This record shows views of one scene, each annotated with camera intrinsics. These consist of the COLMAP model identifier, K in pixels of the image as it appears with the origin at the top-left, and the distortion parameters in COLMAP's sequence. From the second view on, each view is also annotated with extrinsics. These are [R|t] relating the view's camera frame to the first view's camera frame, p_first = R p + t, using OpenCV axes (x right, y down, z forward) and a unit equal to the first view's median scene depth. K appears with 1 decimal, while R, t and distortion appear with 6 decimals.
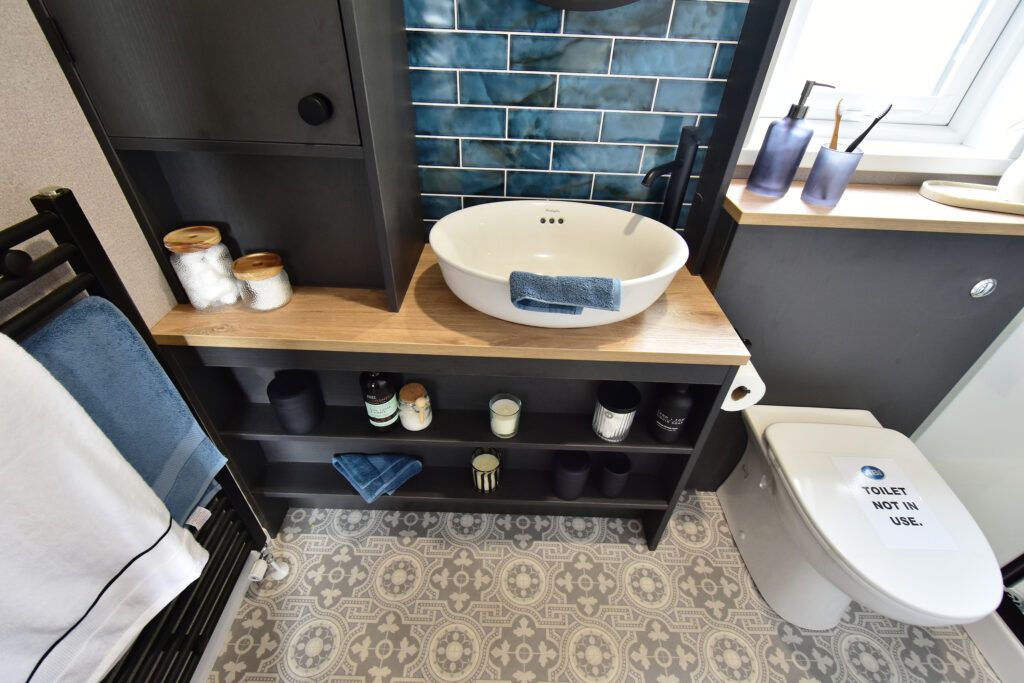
lens RADIAL K [[446.4, 0, 509.7], [0, 446.4, 343.1], [0, 0, 1]] dist [0.001551, -0.004119]
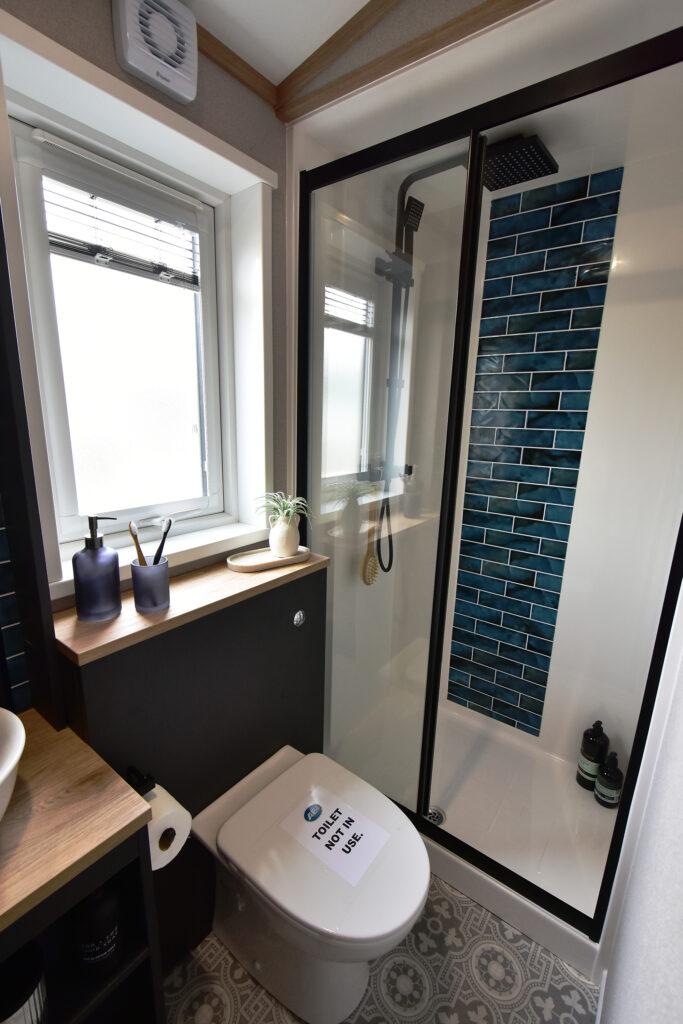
lens RADIAL K [[446.4, 0, 338.9], [0, 446.4, 518.0], [0, 0, 1]] dist [0.001551, -0.004119]
pose [[0.593884, -0.209364, 0.776832, 0.179544], [0.491249, 0.859026, -0.144042, -0.131597], [-0.637162, 0.467163, 0.613012, -0.015511]]
